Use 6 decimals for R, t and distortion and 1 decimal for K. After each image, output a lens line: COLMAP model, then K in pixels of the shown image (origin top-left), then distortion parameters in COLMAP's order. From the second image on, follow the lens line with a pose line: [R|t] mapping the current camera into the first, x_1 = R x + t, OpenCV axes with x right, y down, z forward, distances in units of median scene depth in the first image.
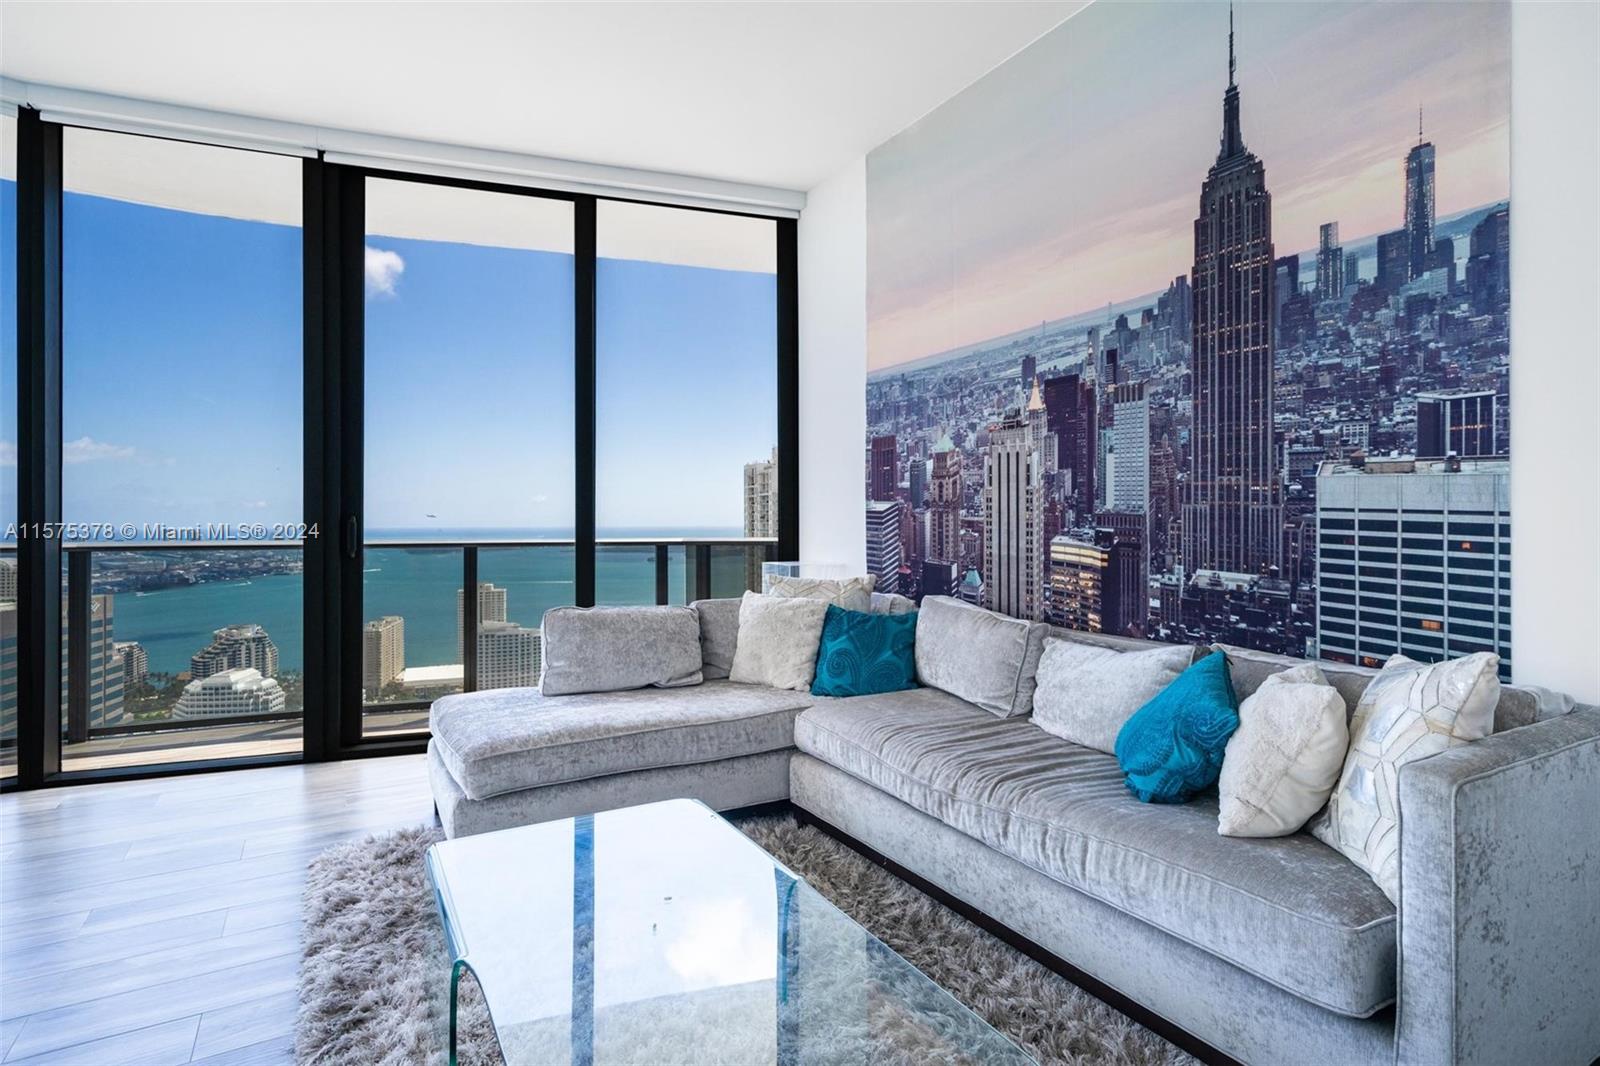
lens RADIAL K [[811.6, 0, 796.7], [0, 811.6, 517.6], [0, 0, 1]] dist [0.000797, 0.000280]
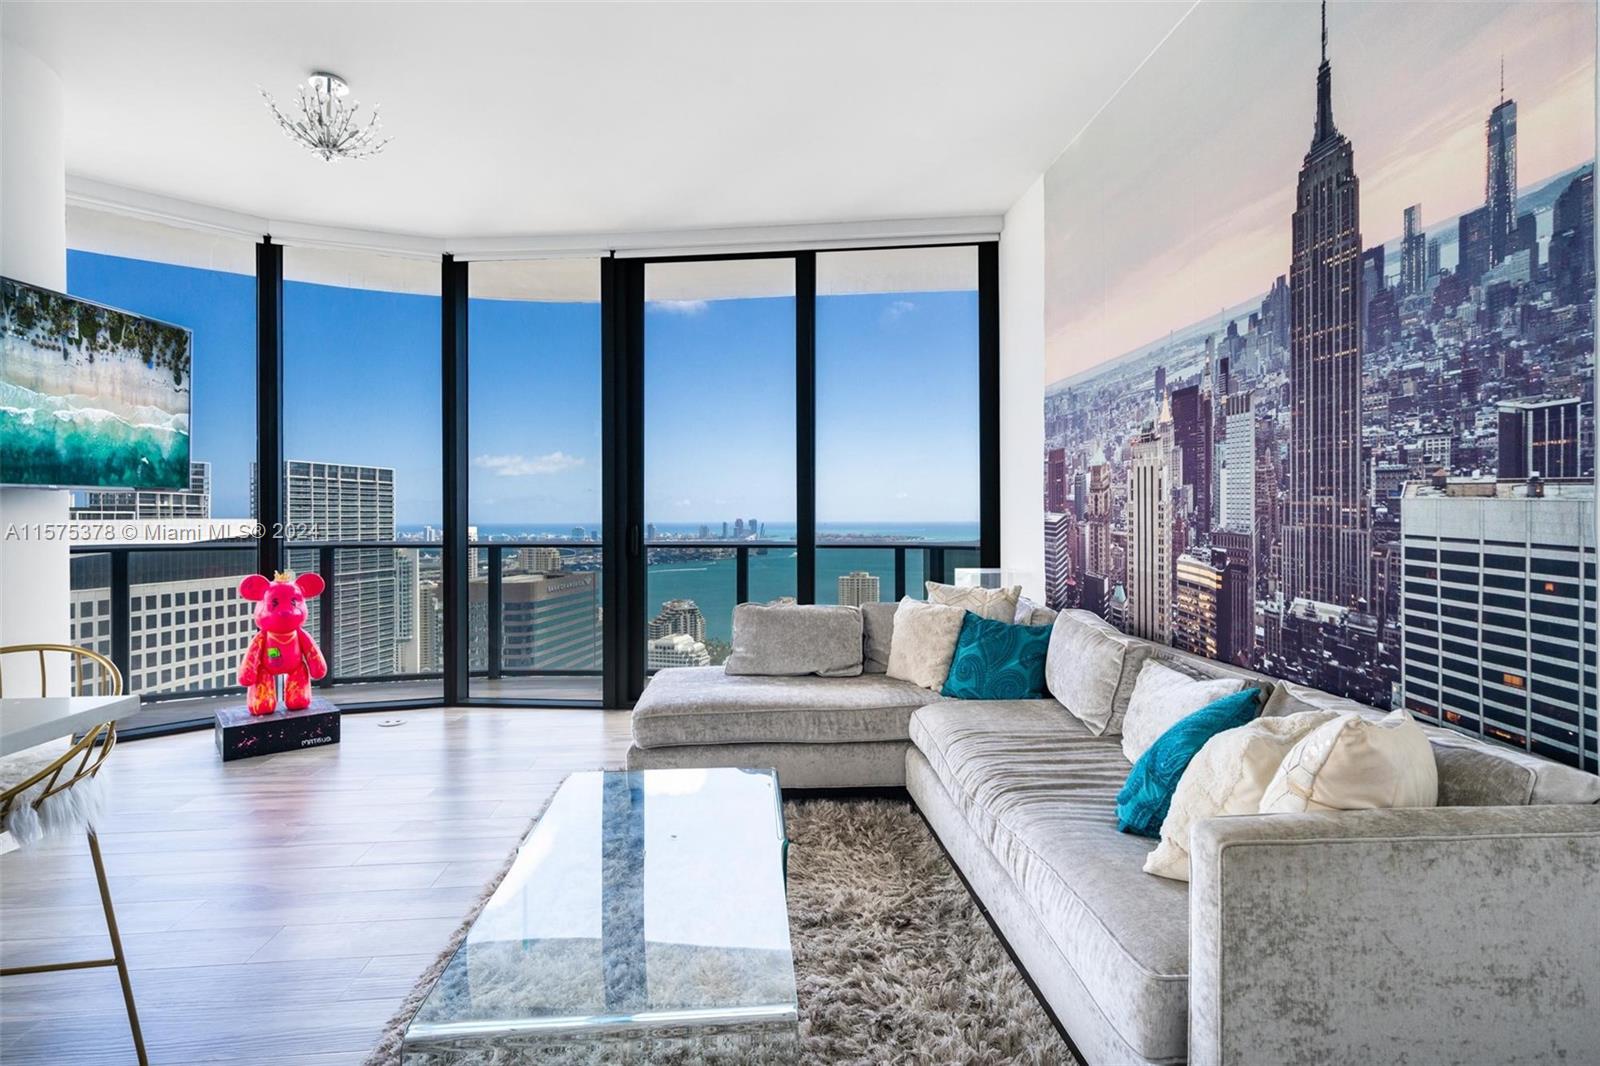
lens RADIAL K [[777.2, 0, 806.4], [0, 777.2, 514.2], [0, 0, 1]] dist [0.000883, 0.000068]
pose [[0.903457, -0.001644, -0.428675, 0.368365], [0.002750, 0.999994, 0.001961, -0.032494], [0.428669, -0.002951, 0.903457, -0.023118]]
